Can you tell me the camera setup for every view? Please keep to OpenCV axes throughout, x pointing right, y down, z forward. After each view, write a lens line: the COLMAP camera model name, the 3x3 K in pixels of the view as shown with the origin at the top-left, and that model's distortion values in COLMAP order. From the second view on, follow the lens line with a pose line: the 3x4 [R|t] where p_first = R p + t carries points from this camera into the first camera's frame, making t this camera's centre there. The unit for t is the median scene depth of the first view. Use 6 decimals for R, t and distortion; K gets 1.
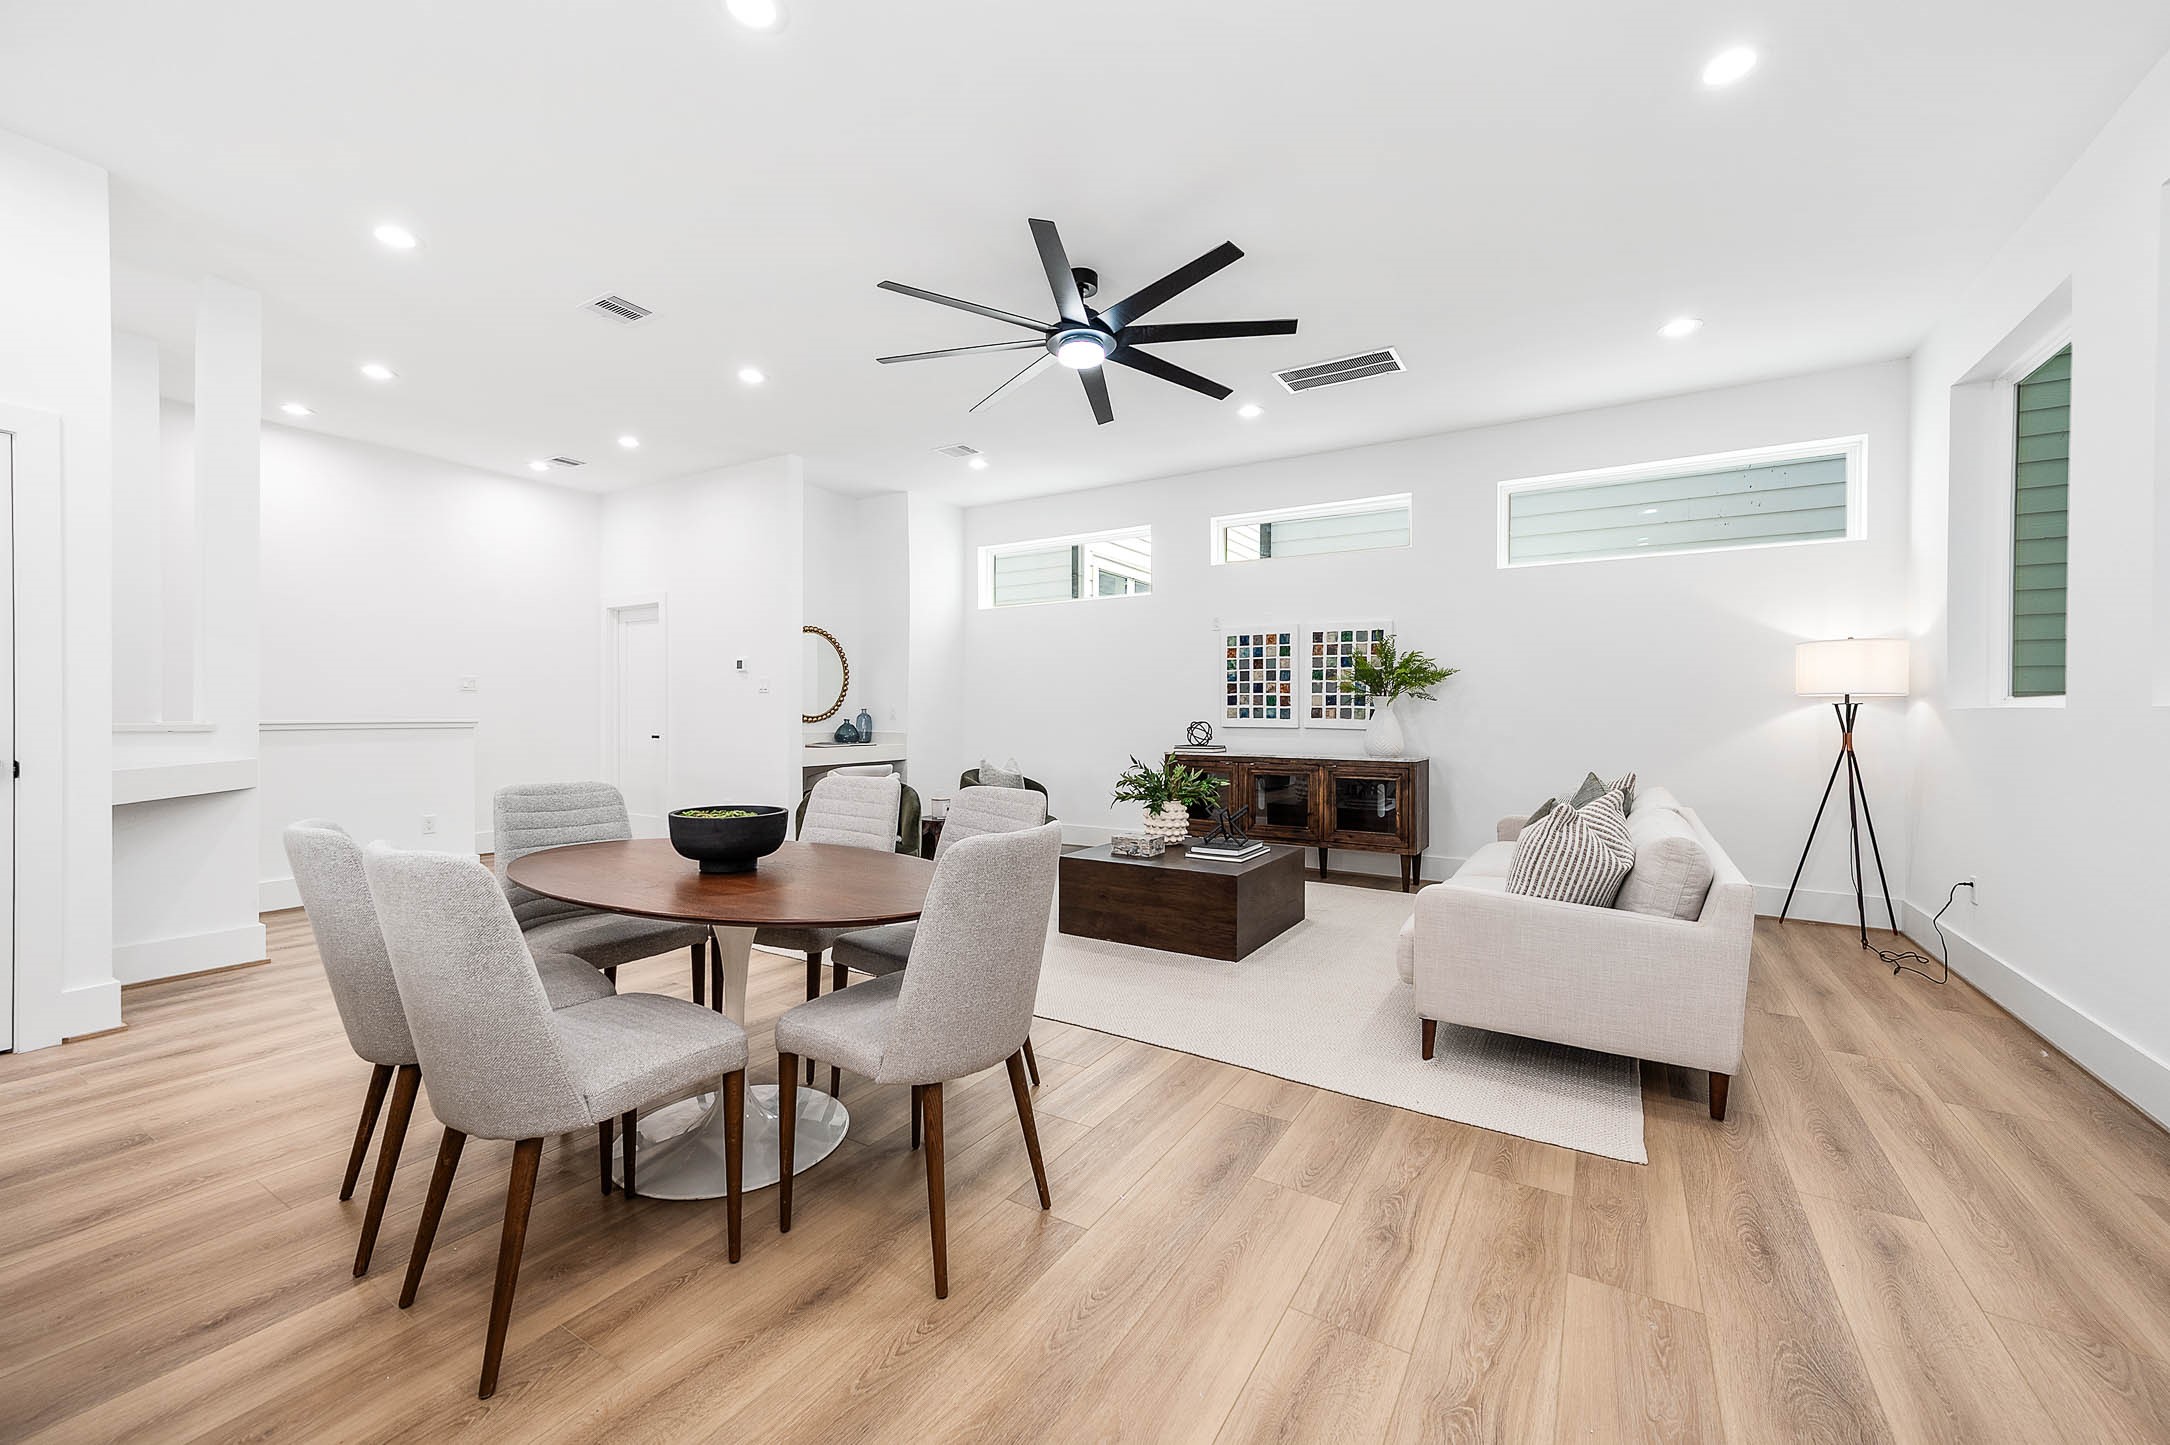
lens RADIAL K [[851.1, 0, 1084.9], [0, 851.1, 707.7], [0, 0, 1]] dist [0.010790, 0.000744]
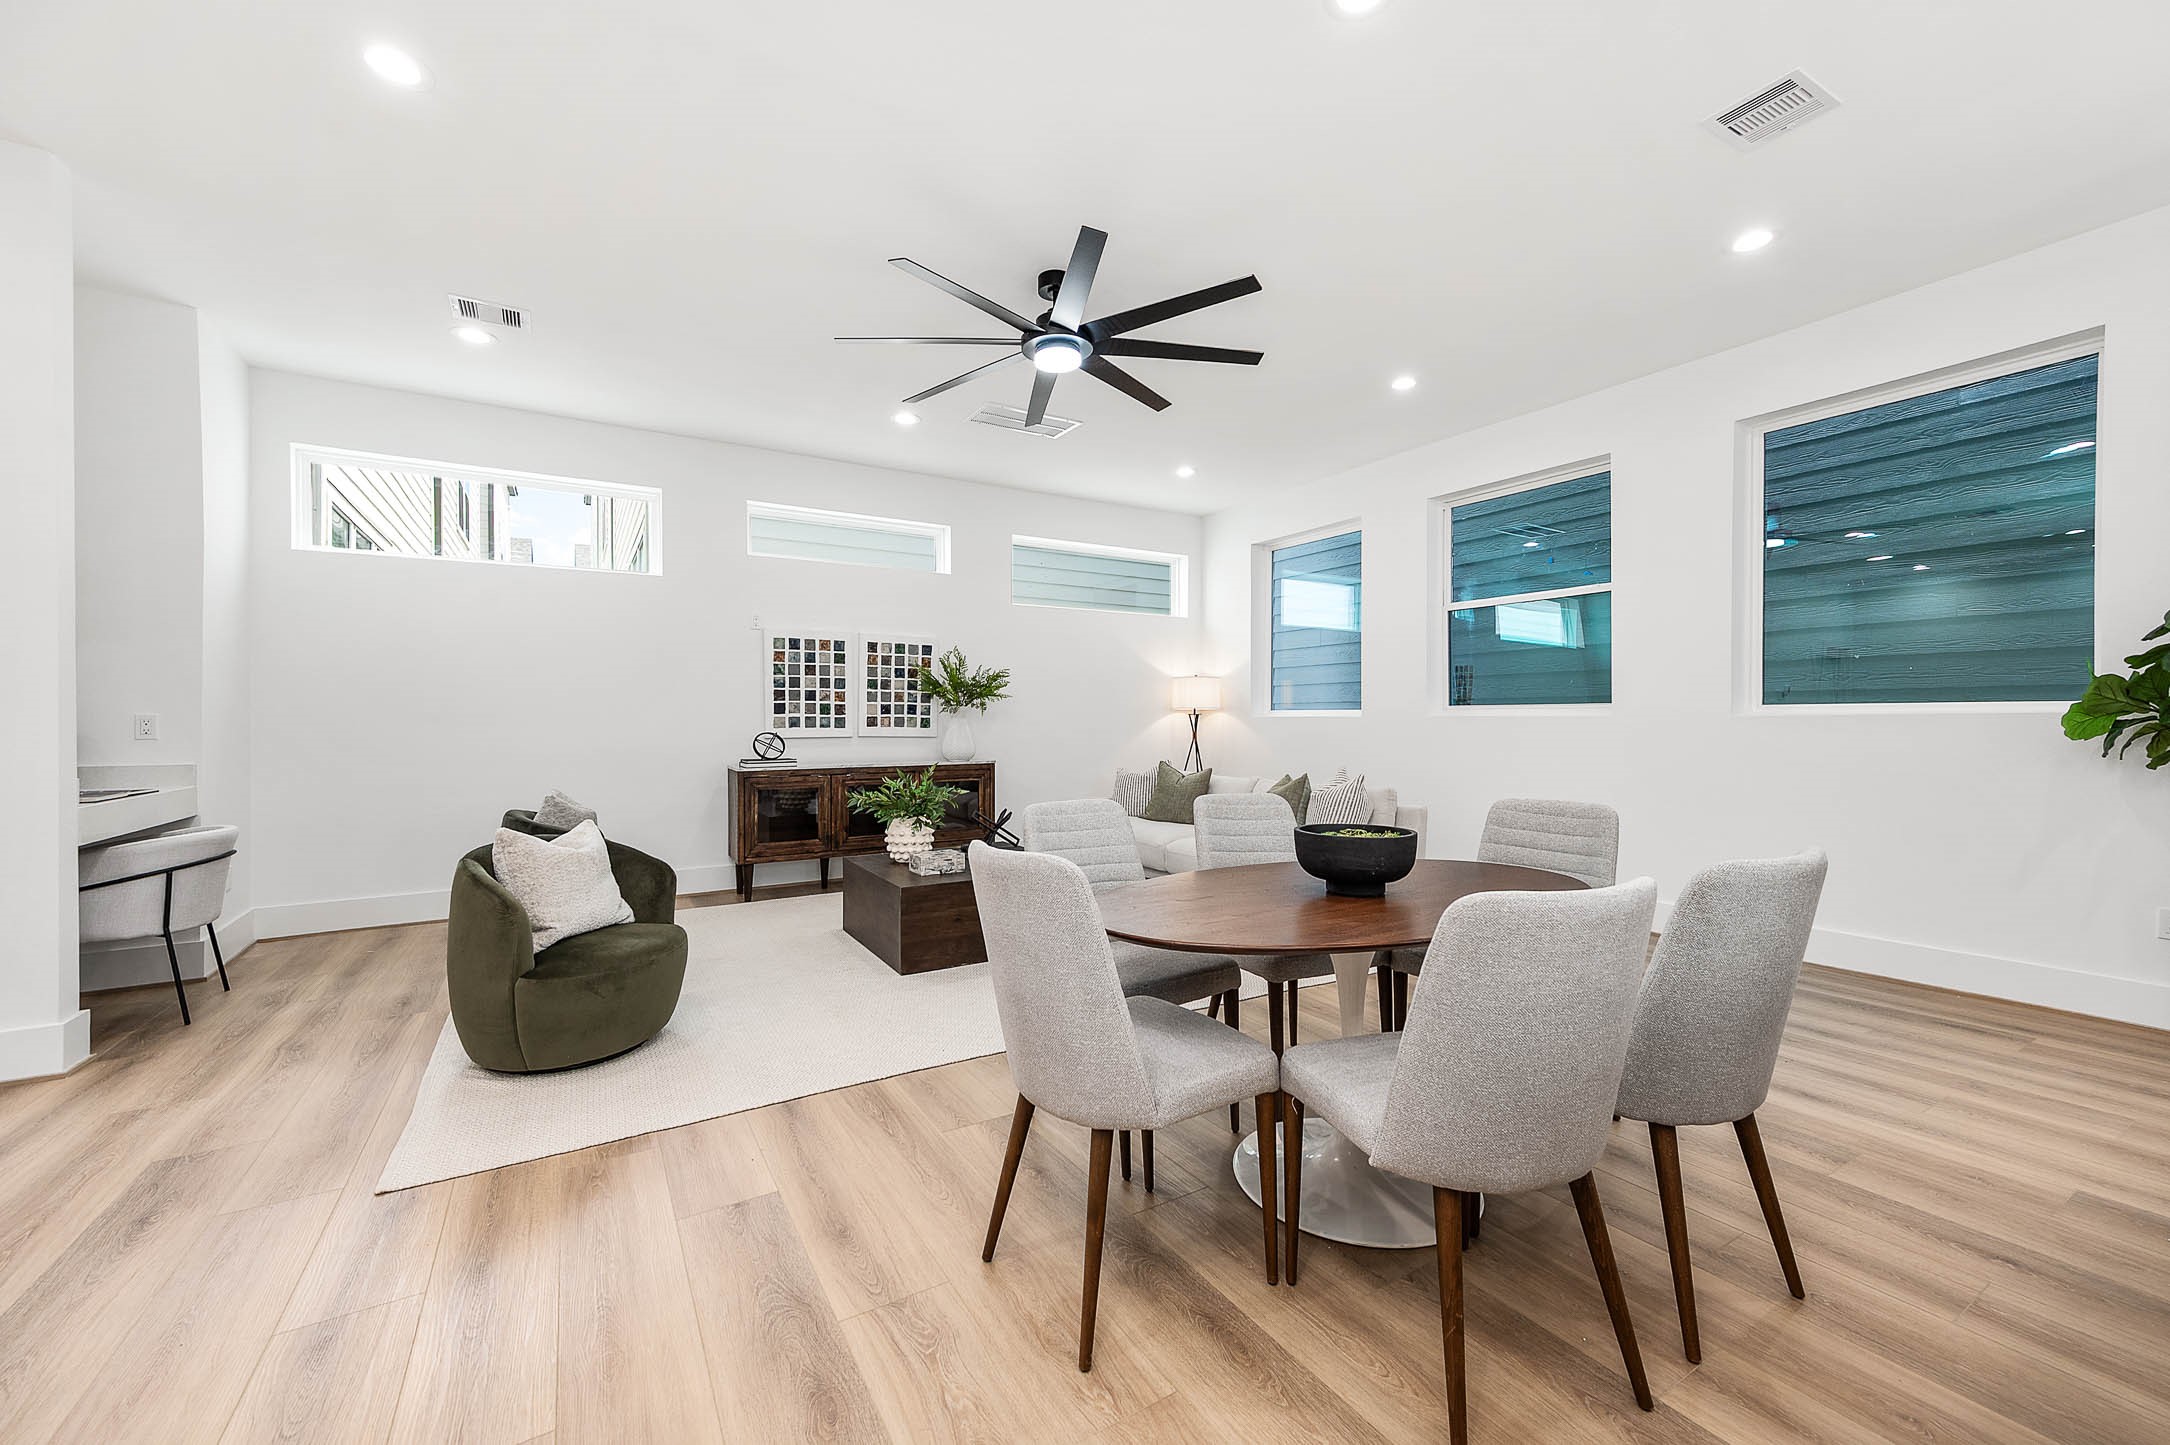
lens RADIAL K [[851.1, 0, 1099.9], [0, 851.1, 720.3], [0, 0, 1]] dist [0.010790, 0.000744]
pose [[0.444273, -0.003381, 0.895885, -0.510626], [0.003323, 0.999992, 0.002126, 0.003244], [-0.895886, 0.002033, 0.444280, 0.301333]]
